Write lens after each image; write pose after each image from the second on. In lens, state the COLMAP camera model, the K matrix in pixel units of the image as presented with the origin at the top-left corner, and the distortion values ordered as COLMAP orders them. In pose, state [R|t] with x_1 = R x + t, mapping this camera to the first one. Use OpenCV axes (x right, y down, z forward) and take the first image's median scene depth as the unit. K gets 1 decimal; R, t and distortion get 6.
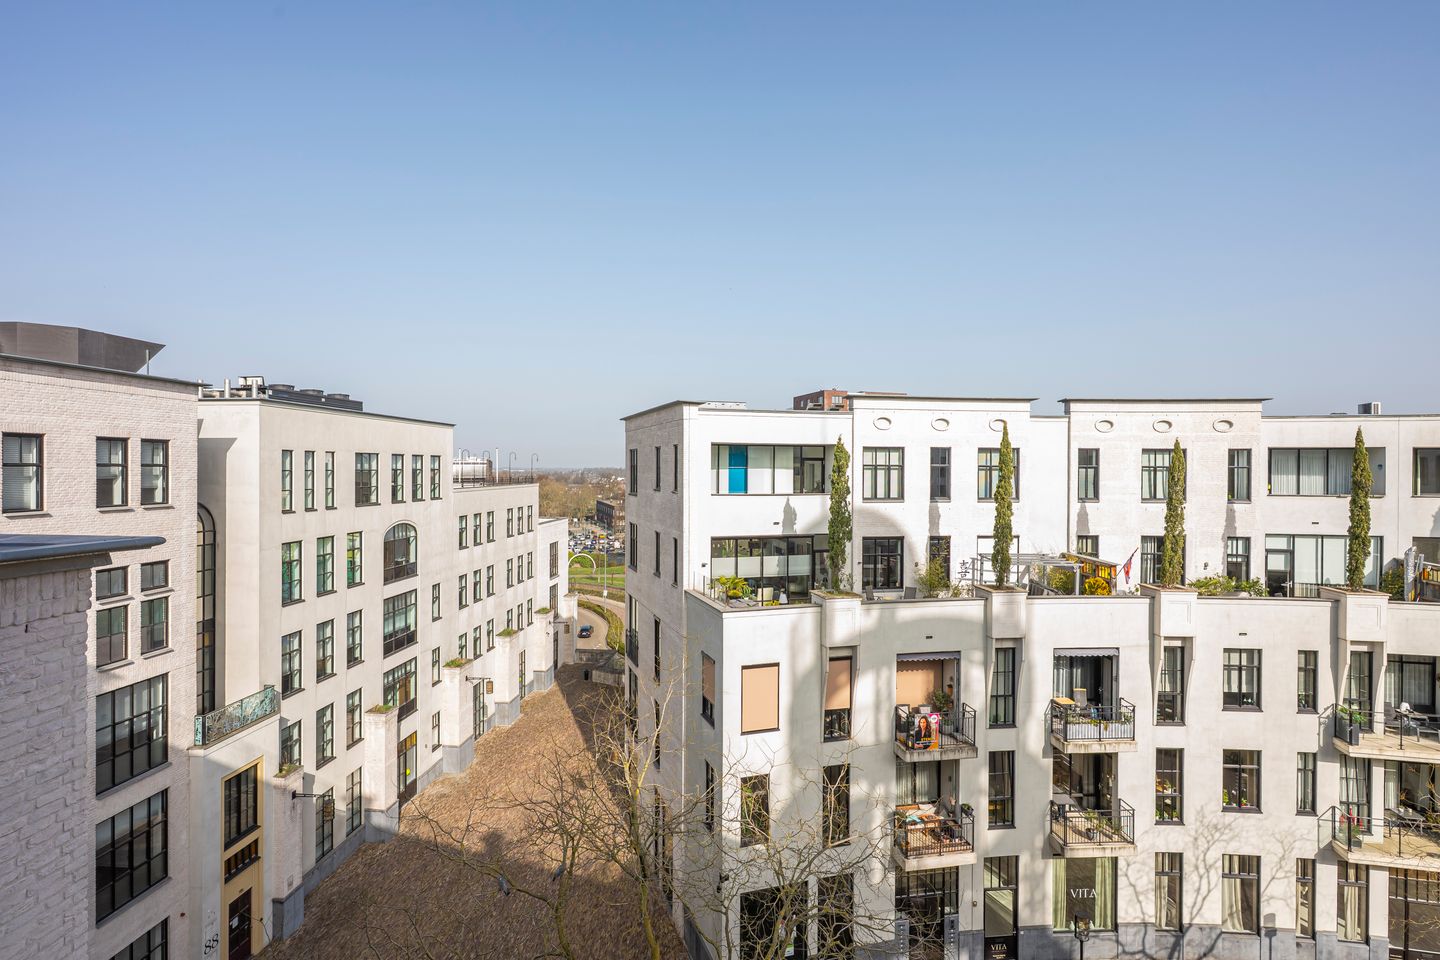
lens RADIAL K [[681.4, 0, 726.3], [0, 681.4, 474.3], [0, 0, 1]] dist [0.002296, 0.002355]
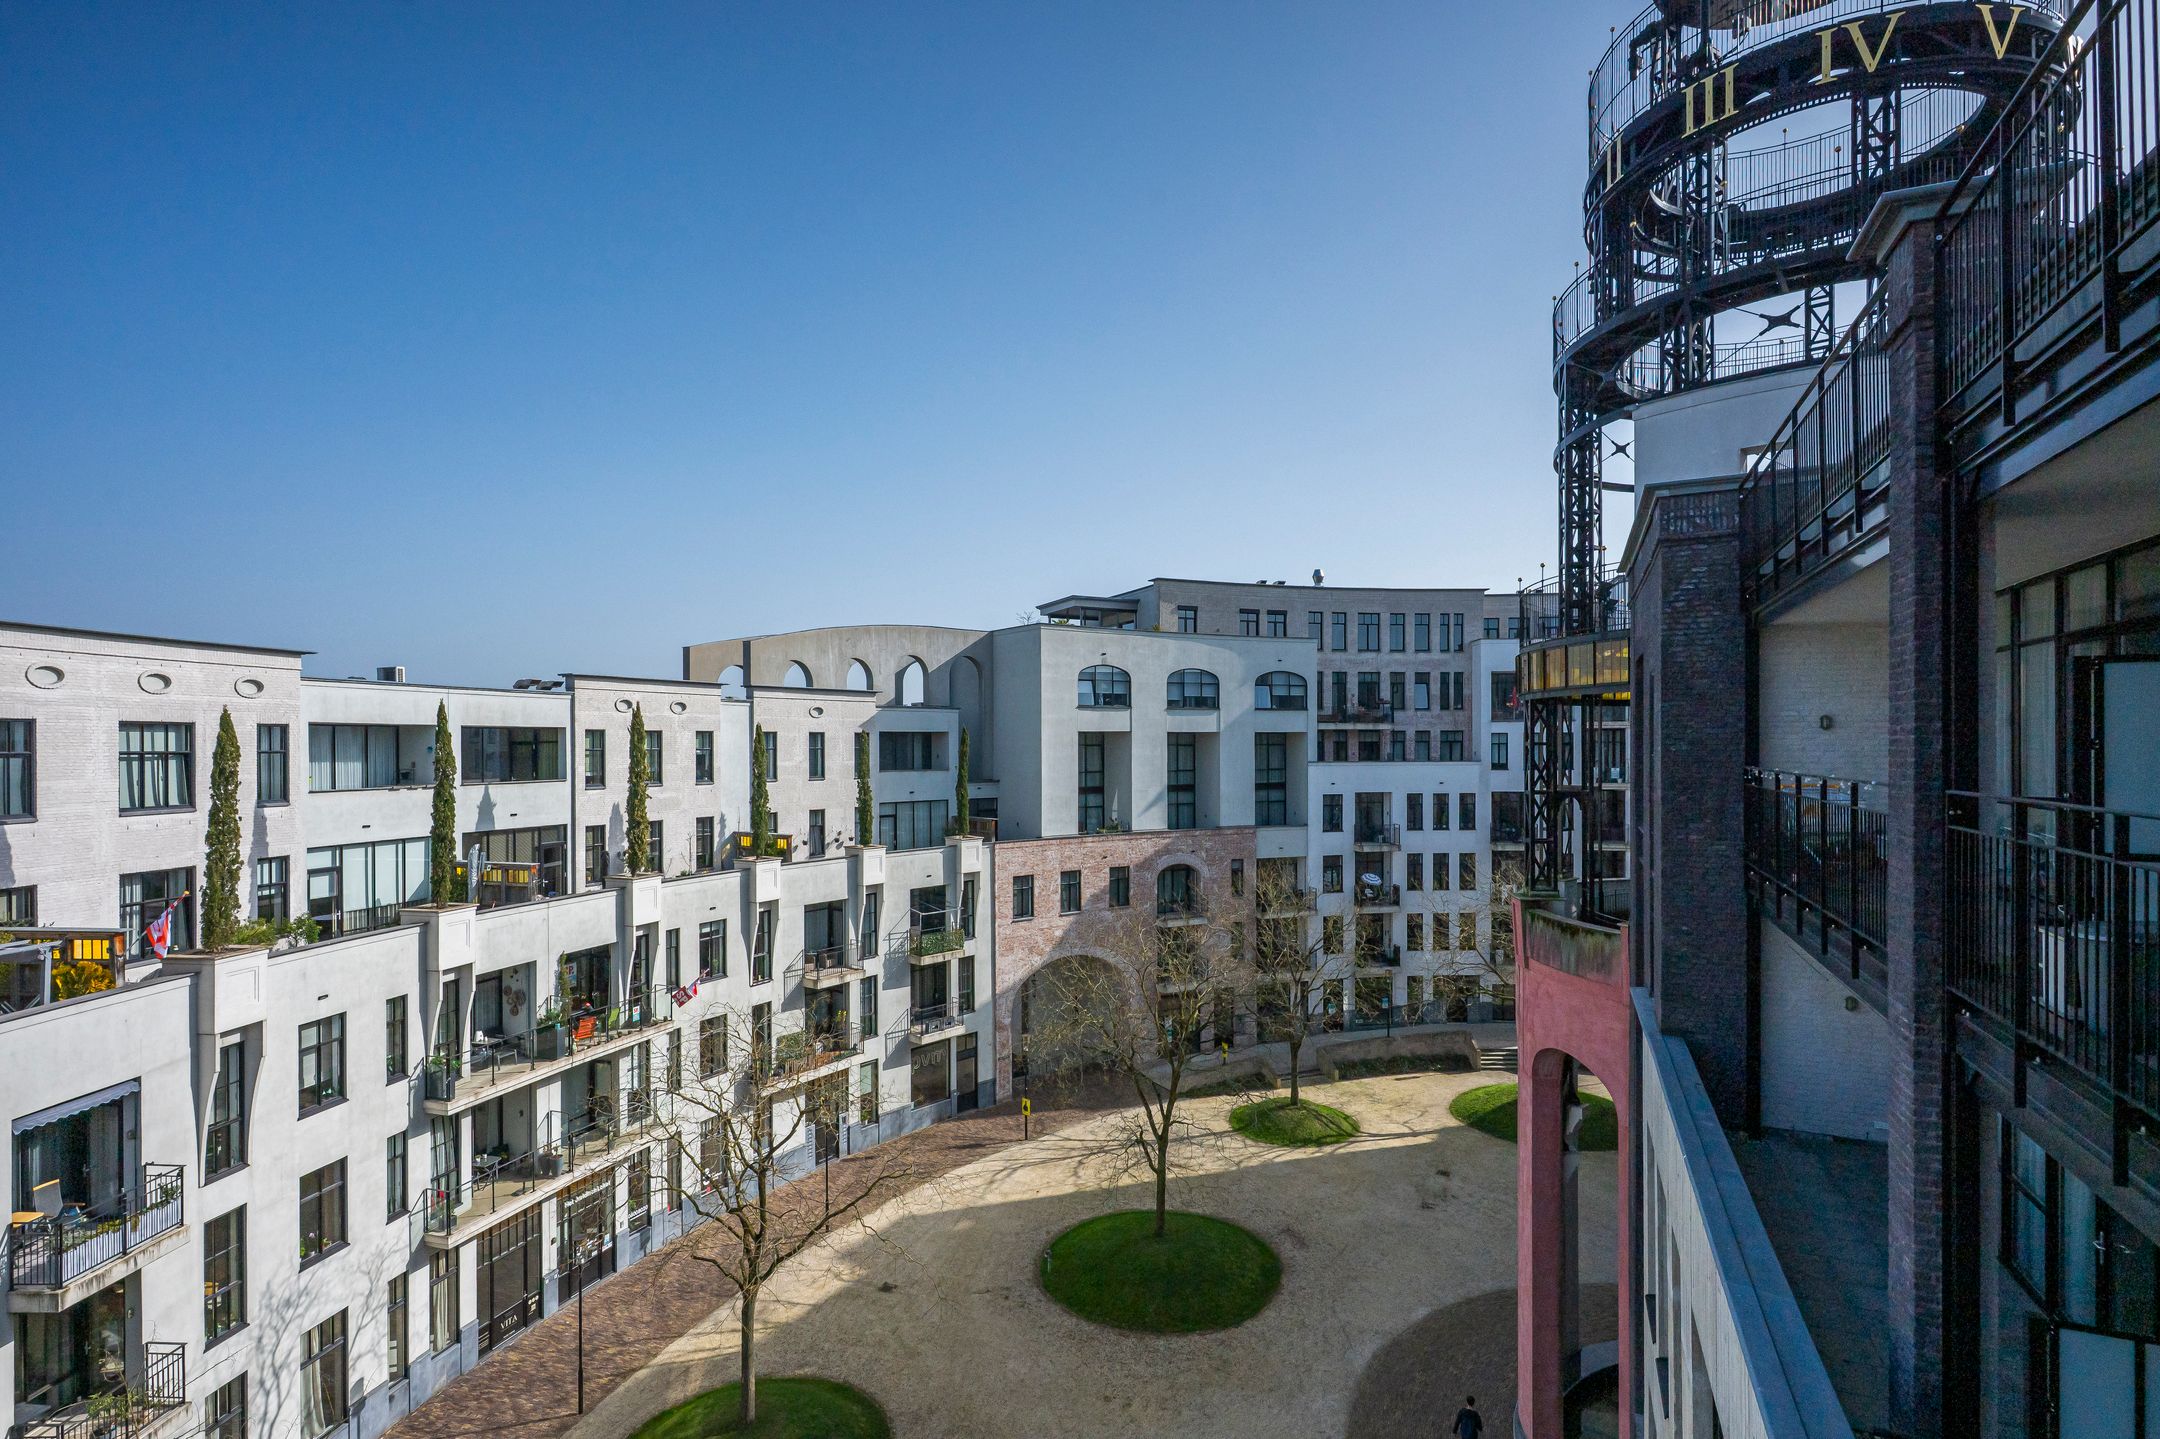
lens RADIAL K [[1022.1, 0, 1093.6], [0, 1022.1, 747.7], [0, 0, 1]] dist [0.002296, 0.002355]
pose [[0.088956, -0.007070, 0.996010, -0.193187], [0.013328, 0.999894, 0.005907, -0.011251], [-0.995946, 0.012750, 0.089041, 0.137355]]
